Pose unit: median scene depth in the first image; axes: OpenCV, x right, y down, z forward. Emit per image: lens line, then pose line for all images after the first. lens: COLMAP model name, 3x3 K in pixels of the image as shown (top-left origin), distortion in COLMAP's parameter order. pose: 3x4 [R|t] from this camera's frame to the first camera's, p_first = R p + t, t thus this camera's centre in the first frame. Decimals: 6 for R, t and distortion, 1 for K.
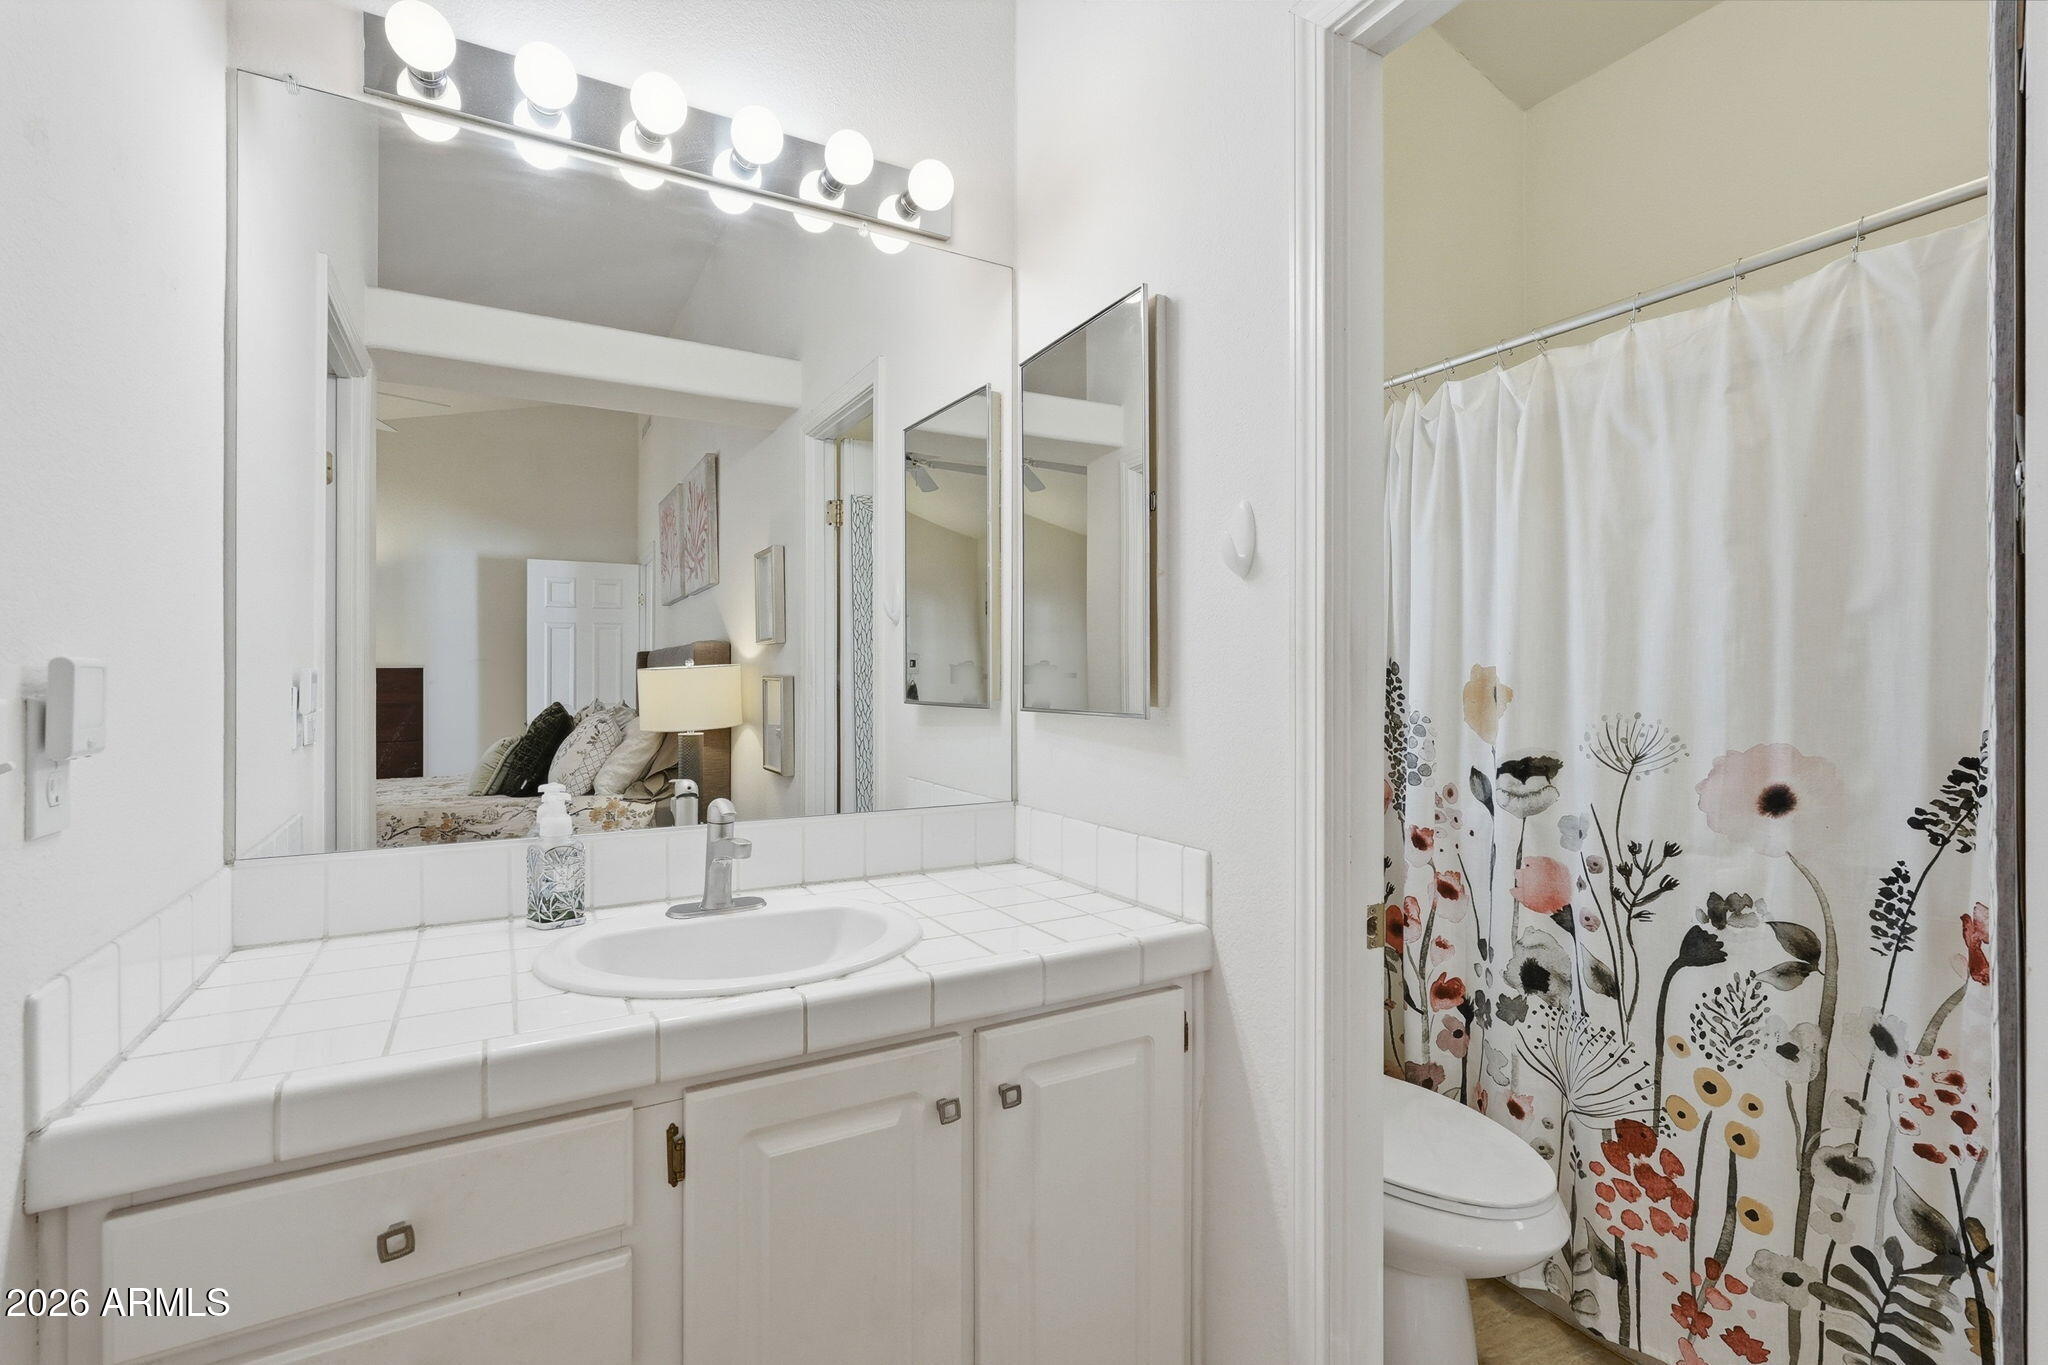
lens RADIAL K [[902.5, 0, 1019.7], [0, 902.5, 690.7], [0, 0, 1]] dist [-0.002128, 0.000009]
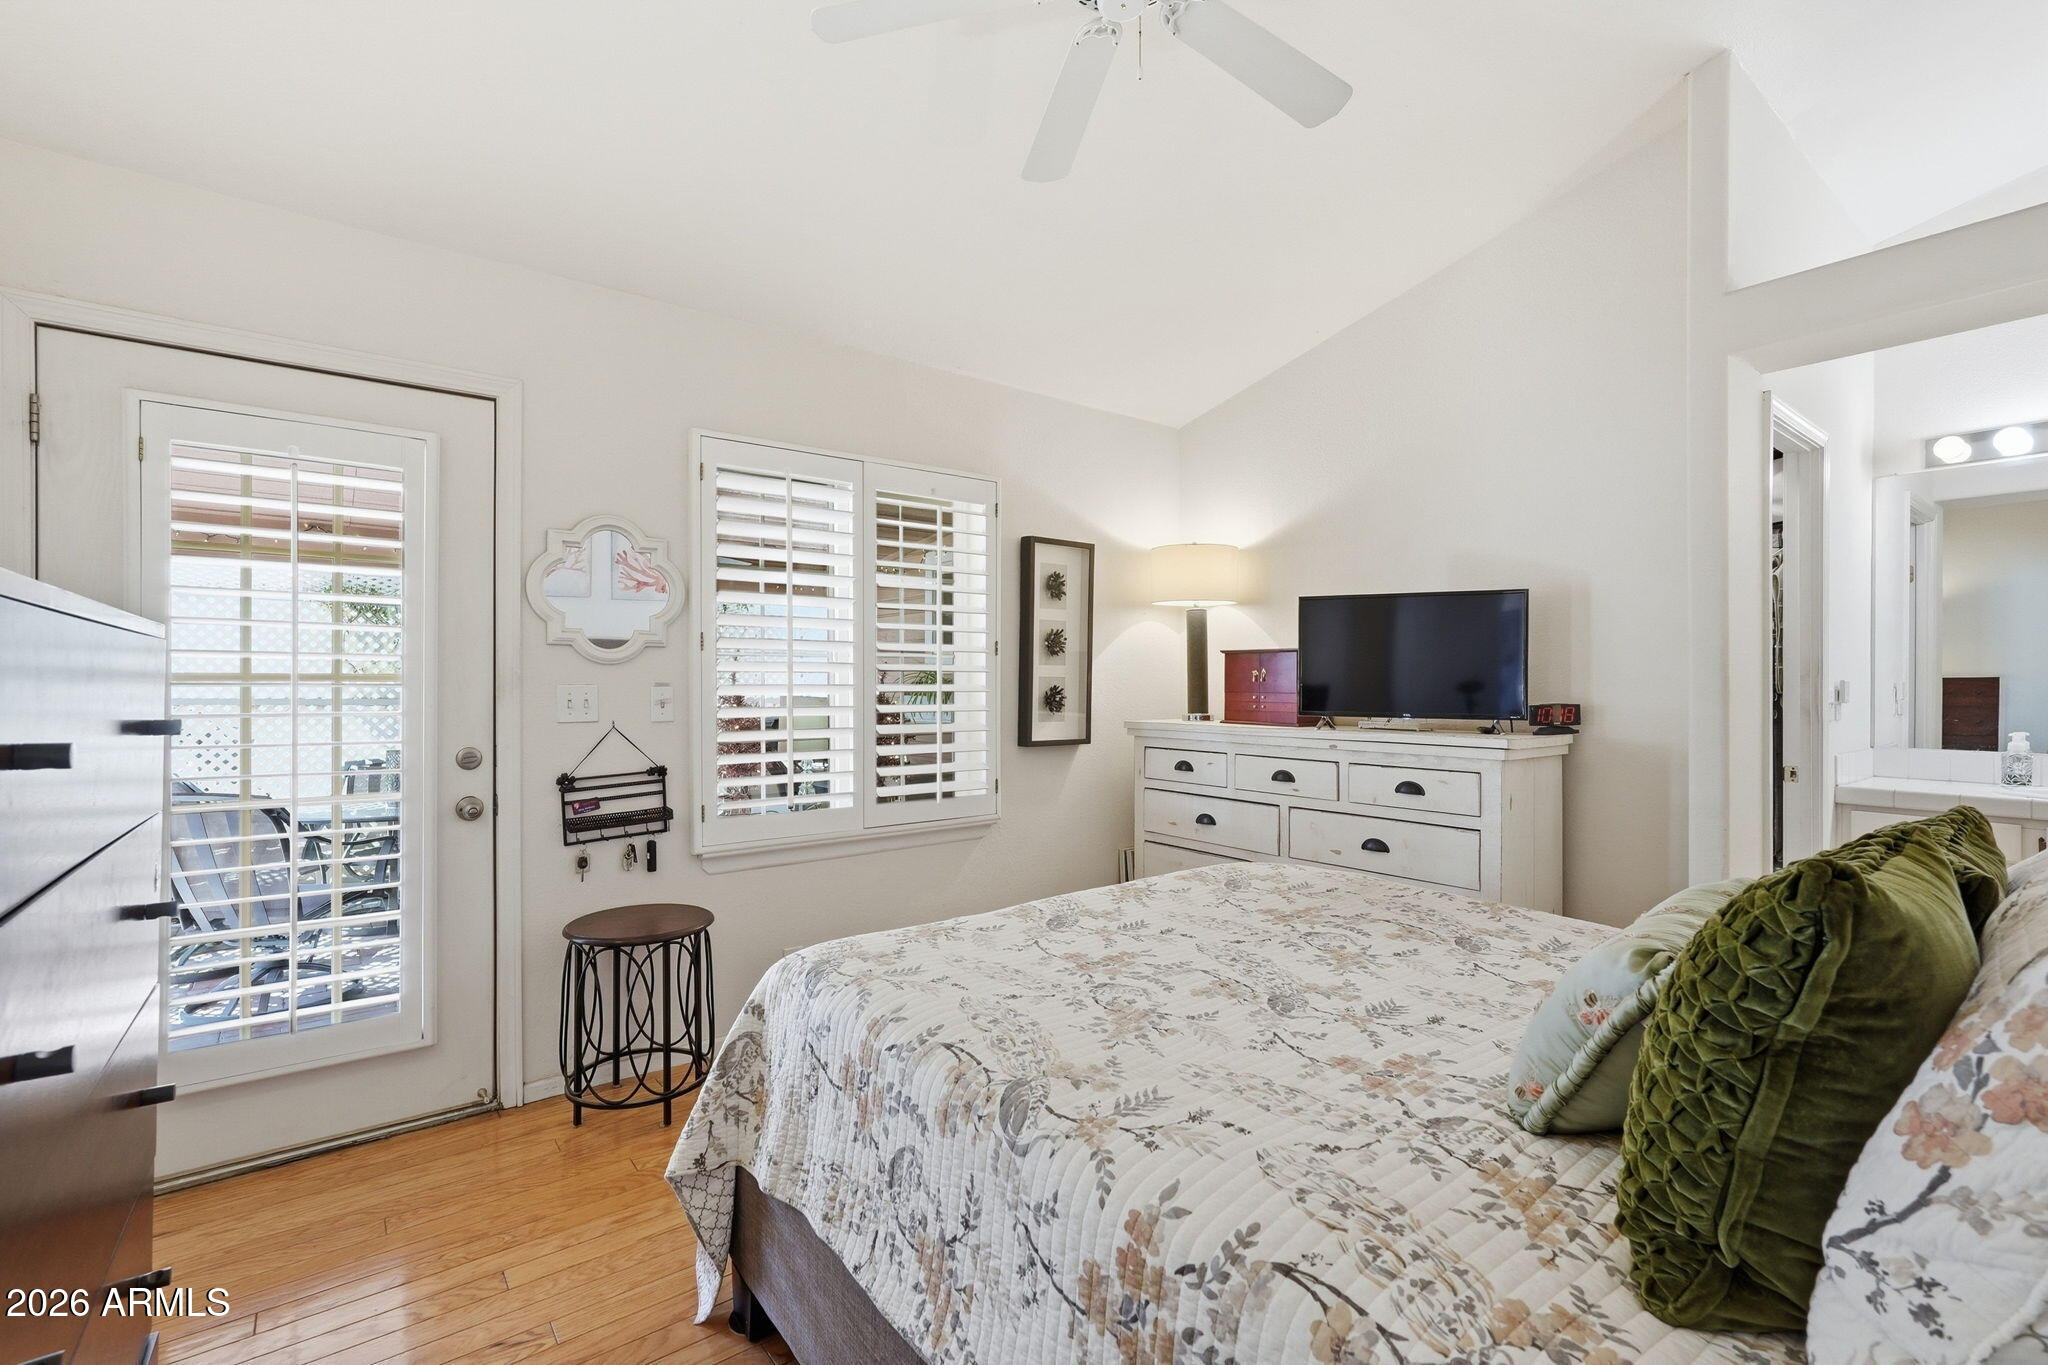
lens RADIAL K [[902.5, 0, 1019.7], [0, 902.5, 690.7], [0, 0, 1]] dist [-0.002128, 0.000009]
pose [[0.132839, -0.000931, -0.991137, 1.455911], [-0.008839, 0.999959, -0.002124, 0.032258], [0.991098, 0.009043, 0.132826, -1.874032]]
